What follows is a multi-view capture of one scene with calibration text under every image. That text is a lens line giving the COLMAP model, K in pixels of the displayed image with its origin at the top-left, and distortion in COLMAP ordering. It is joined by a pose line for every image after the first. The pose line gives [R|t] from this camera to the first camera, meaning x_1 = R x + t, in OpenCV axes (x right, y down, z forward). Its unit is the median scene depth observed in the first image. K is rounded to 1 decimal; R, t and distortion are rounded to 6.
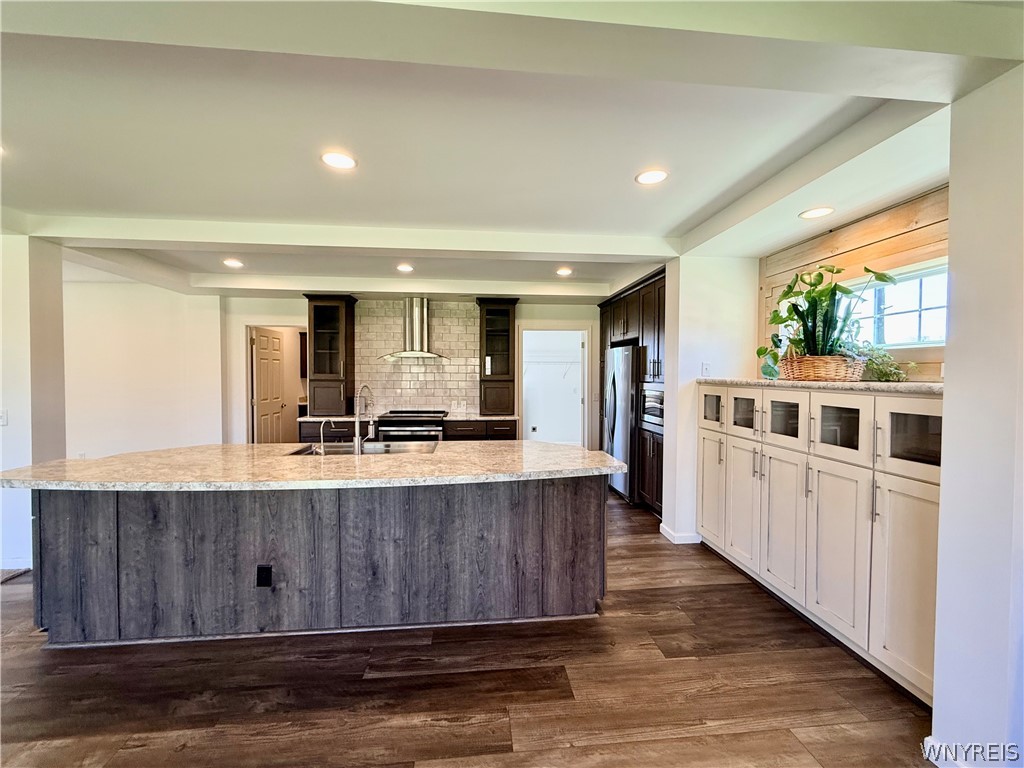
lens RADIAL K [[415.3, 0, 507.1], [0, 415.3, 385.6], [0, 0, 1]] dist [0.001678, 0.000382]
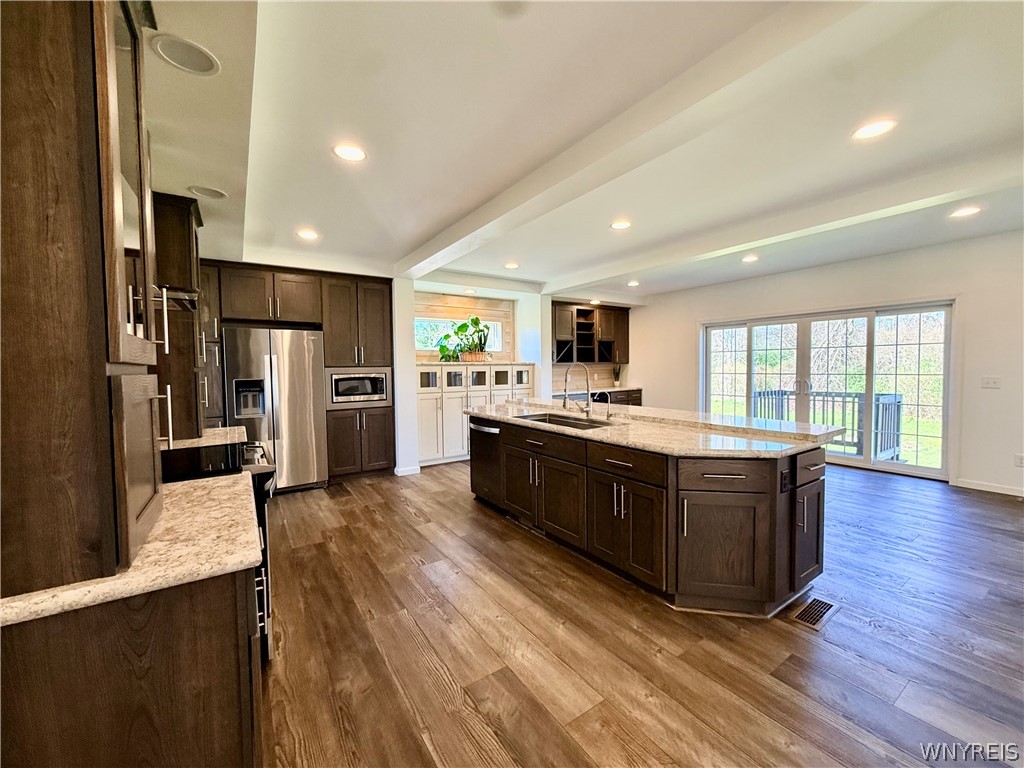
lens RADIAL K [[415.3, 0, 517.1], [0, 415.3, 382.8], [0, 0, 1]] dist [0.001678, 0.000382]
pose [[-0.486709, -0.036533, 0.872800, -1.642983], [0.031340, 0.997752, 0.059239, -0.028935], [-0.873002, 0.056186, -0.484470, 2.157787]]
